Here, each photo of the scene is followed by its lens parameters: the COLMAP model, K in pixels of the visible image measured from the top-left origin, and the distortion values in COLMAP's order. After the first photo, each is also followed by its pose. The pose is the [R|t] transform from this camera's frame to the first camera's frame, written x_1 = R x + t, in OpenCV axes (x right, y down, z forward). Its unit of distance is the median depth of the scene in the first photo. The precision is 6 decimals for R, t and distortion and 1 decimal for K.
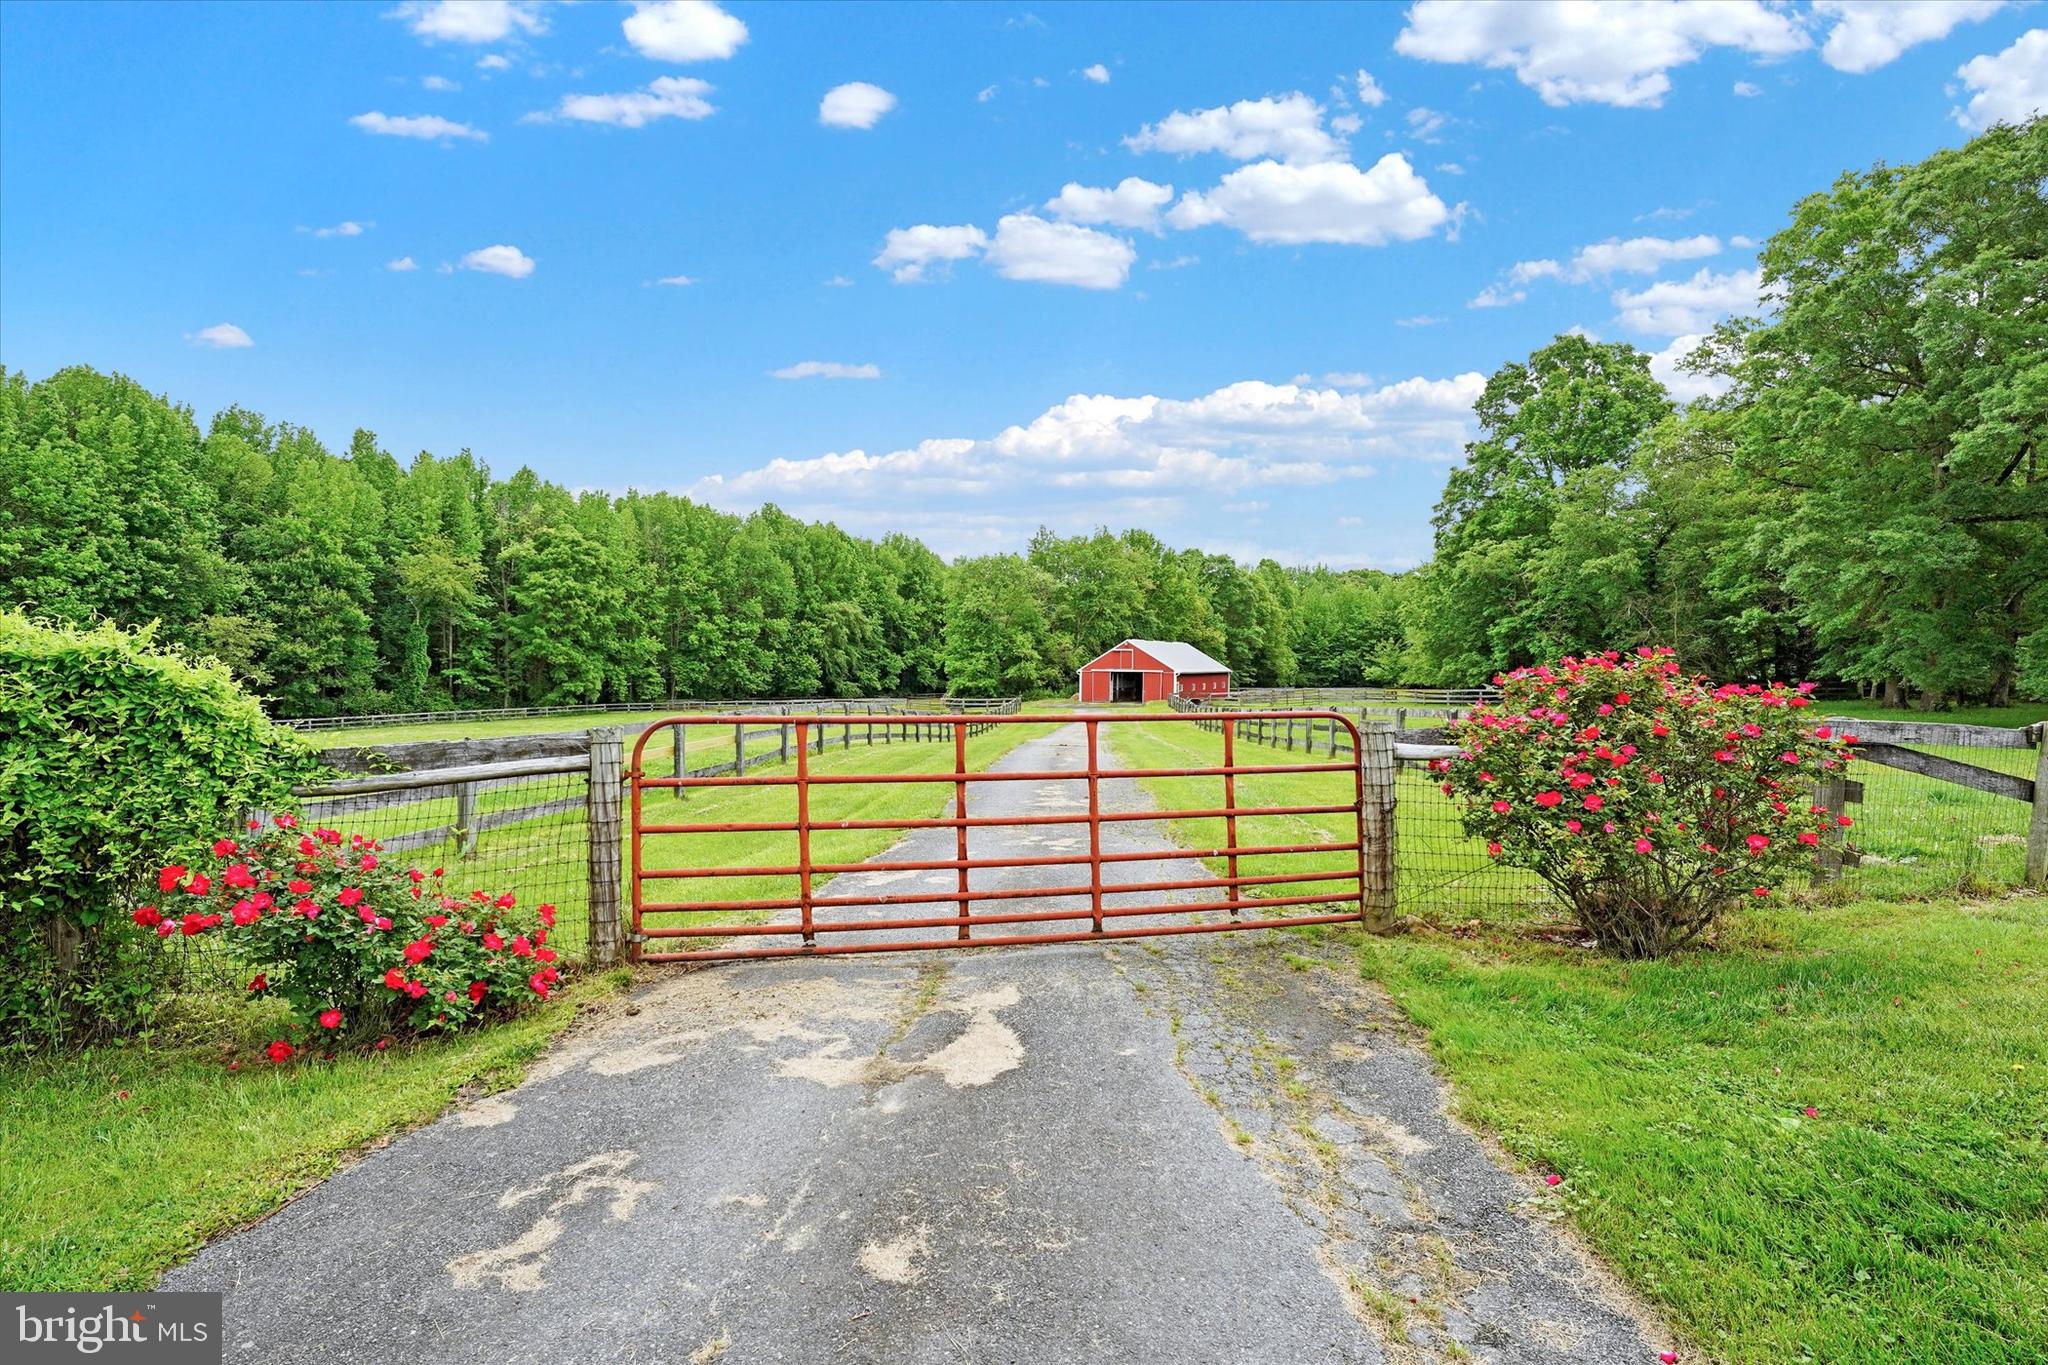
lens RADIAL K [[945.8, 0, 1005.9], [0, 945.8, 685.0], [0, 0, 1]] dist [-0.014216, -0.000627]
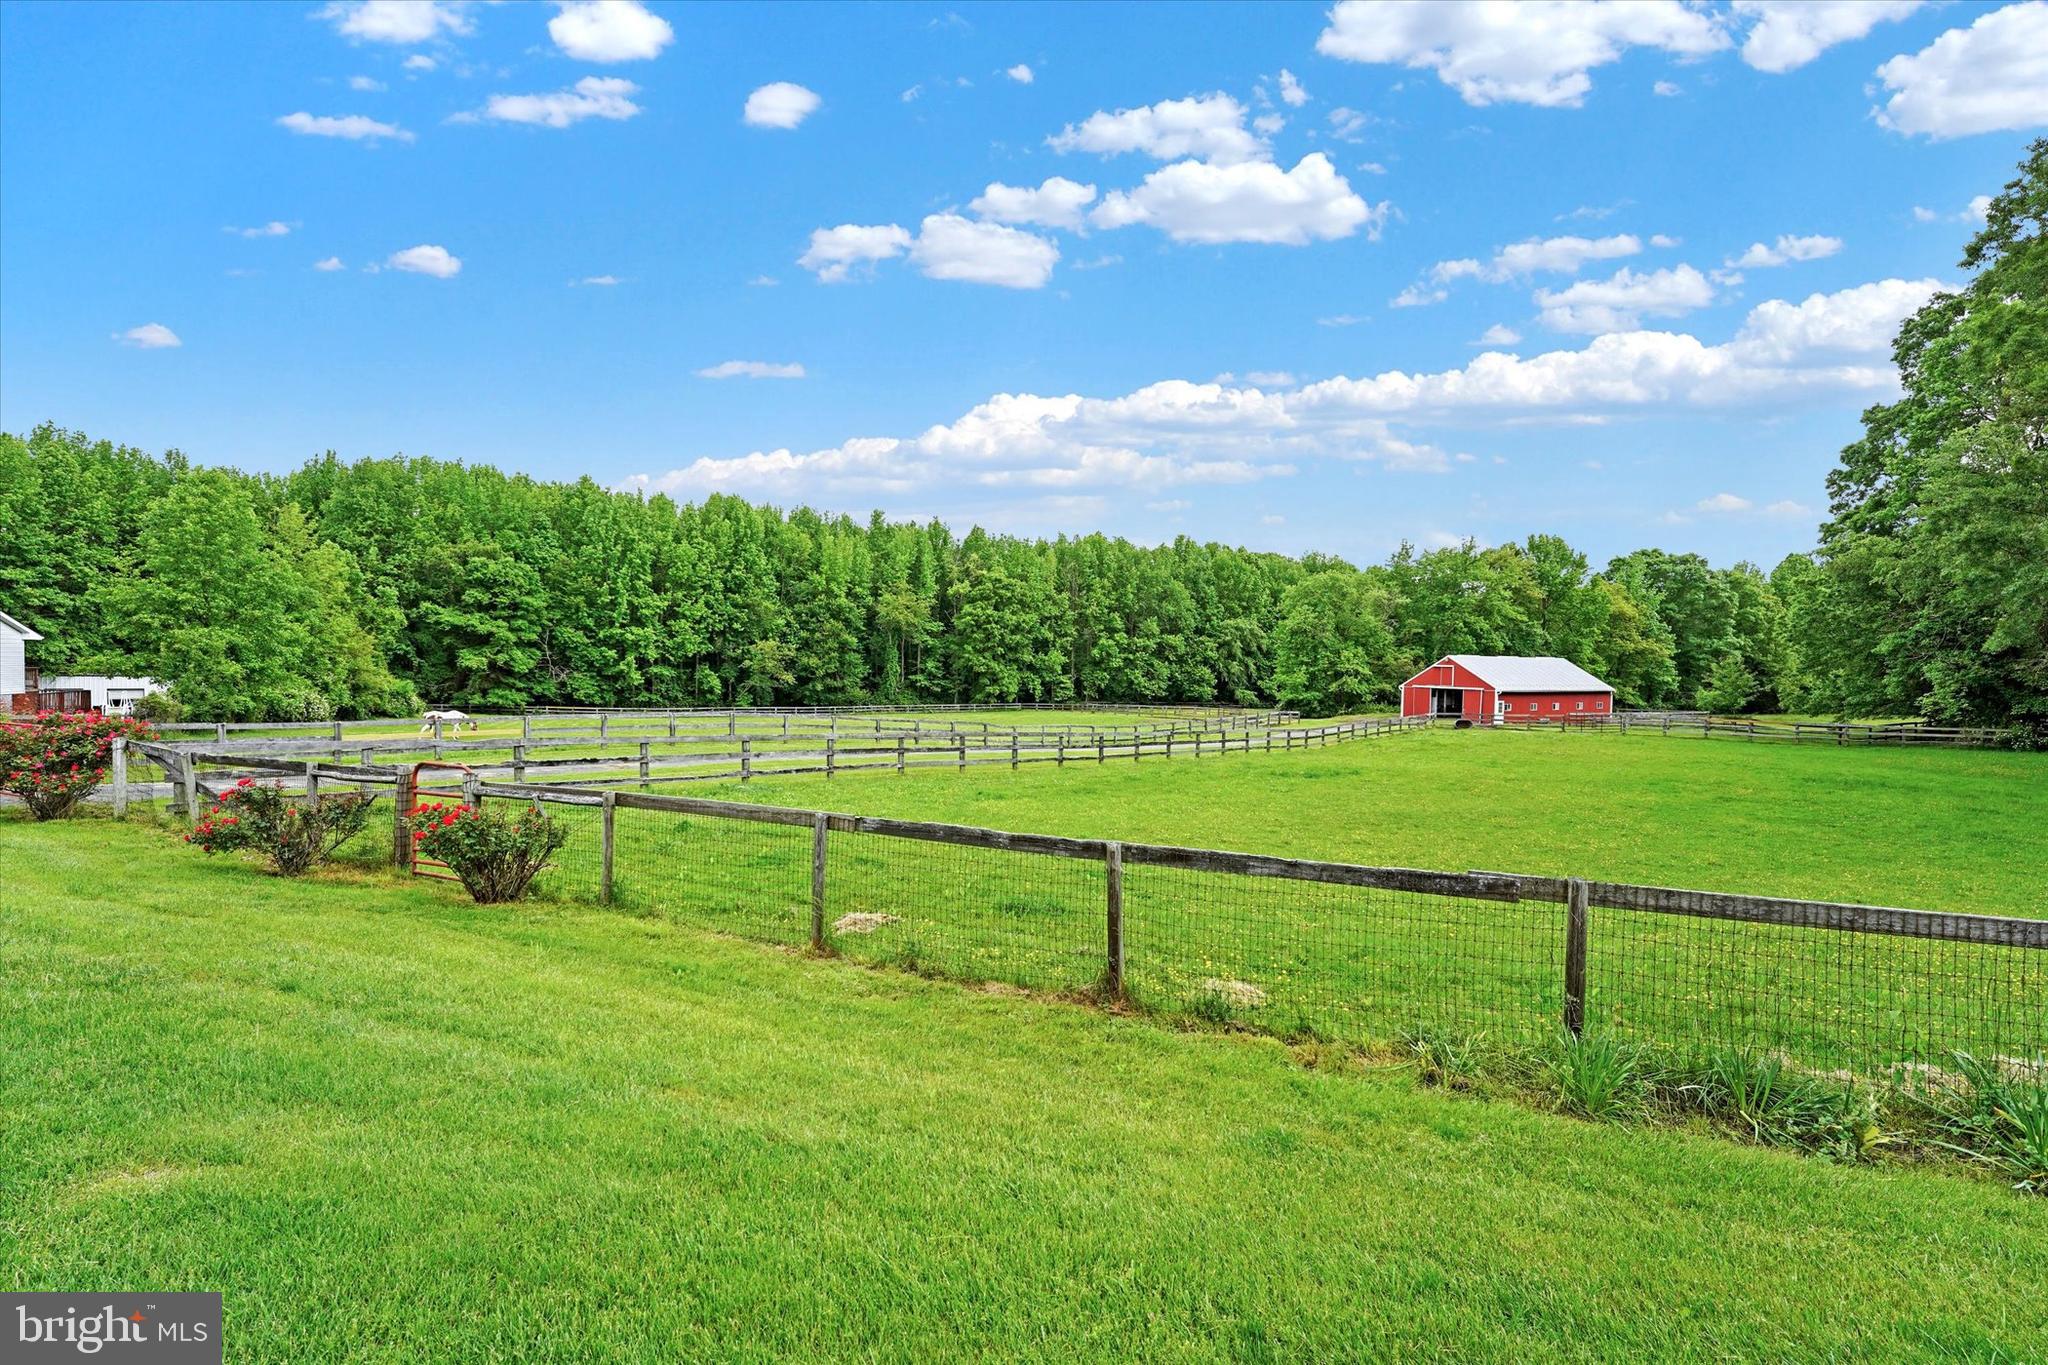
lens RADIAL K [[878.5, 0, 1010.9], [0, 878.5, 680.6], [0, 0, 1]] dist [-0.010301, 0.000808]
pose [[0.832294, 0.018294, -0.554032, 0.213953], [-0.023619, 0.999718, -0.002471, -0.007306], [0.553830, 0.015142, 0.832492, -0.011568]]
